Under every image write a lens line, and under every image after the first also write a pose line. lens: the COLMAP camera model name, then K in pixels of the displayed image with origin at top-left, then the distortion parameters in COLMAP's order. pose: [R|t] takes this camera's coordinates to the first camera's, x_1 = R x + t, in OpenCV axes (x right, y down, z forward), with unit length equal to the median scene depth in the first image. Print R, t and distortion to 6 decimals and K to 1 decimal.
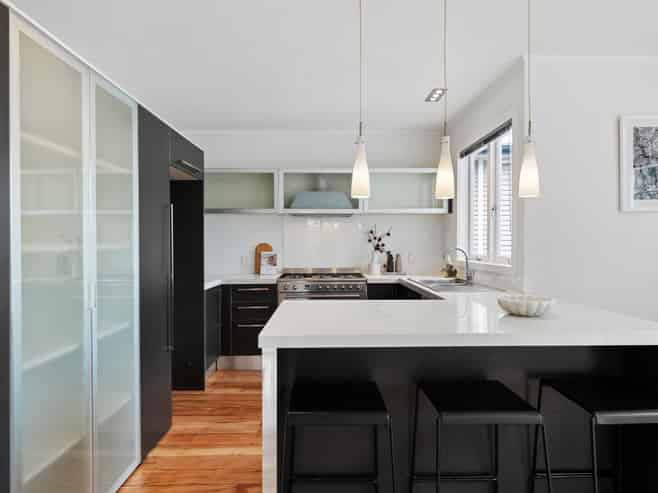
lens RADIAL K [[391.9, 0, 327.1], [0, 391.9, 247.7], [0, 0, 1]] dist [-0.000691, 0.002253]
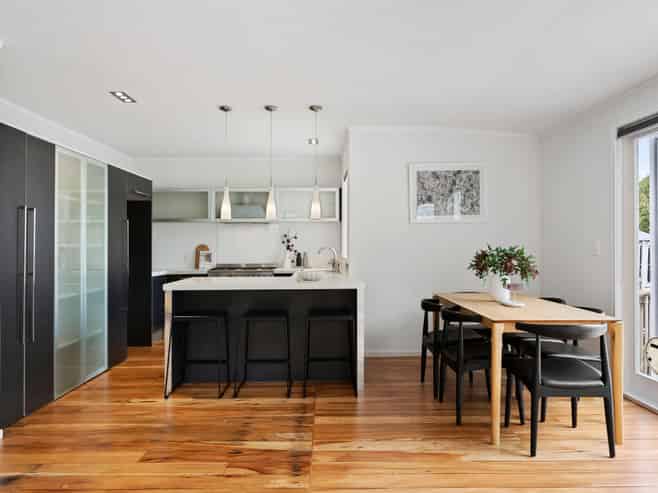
lens RADIAL K [[460.7, 0, 330.1], [0, 460.7, 242.5], [0, 0, 1]] dist [0.003085, -0.005866]
pose [[0.999873, -0.003851, 0.015444, 0.272408], [0.004160, 0.999791, -0.019999, 0.016190], [-0.015364, 0.020061, 0.999681, -0.608774]]
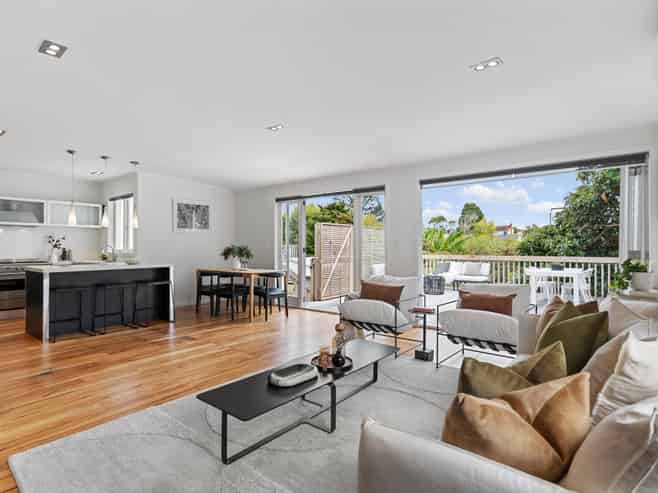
lens RADIAL K [[351.2, 0, 330.4], [0, 351.2, 242.0], [0, 0, 1]] dist [0.003745, -0.000074]
pose [[0.622793, 0.011421, 0.782303, -0.369761], [0.010847, 0.999671, -0.023230, 0.034981], [-0.782311, 0.022954, 0.622464, -1.021302]]
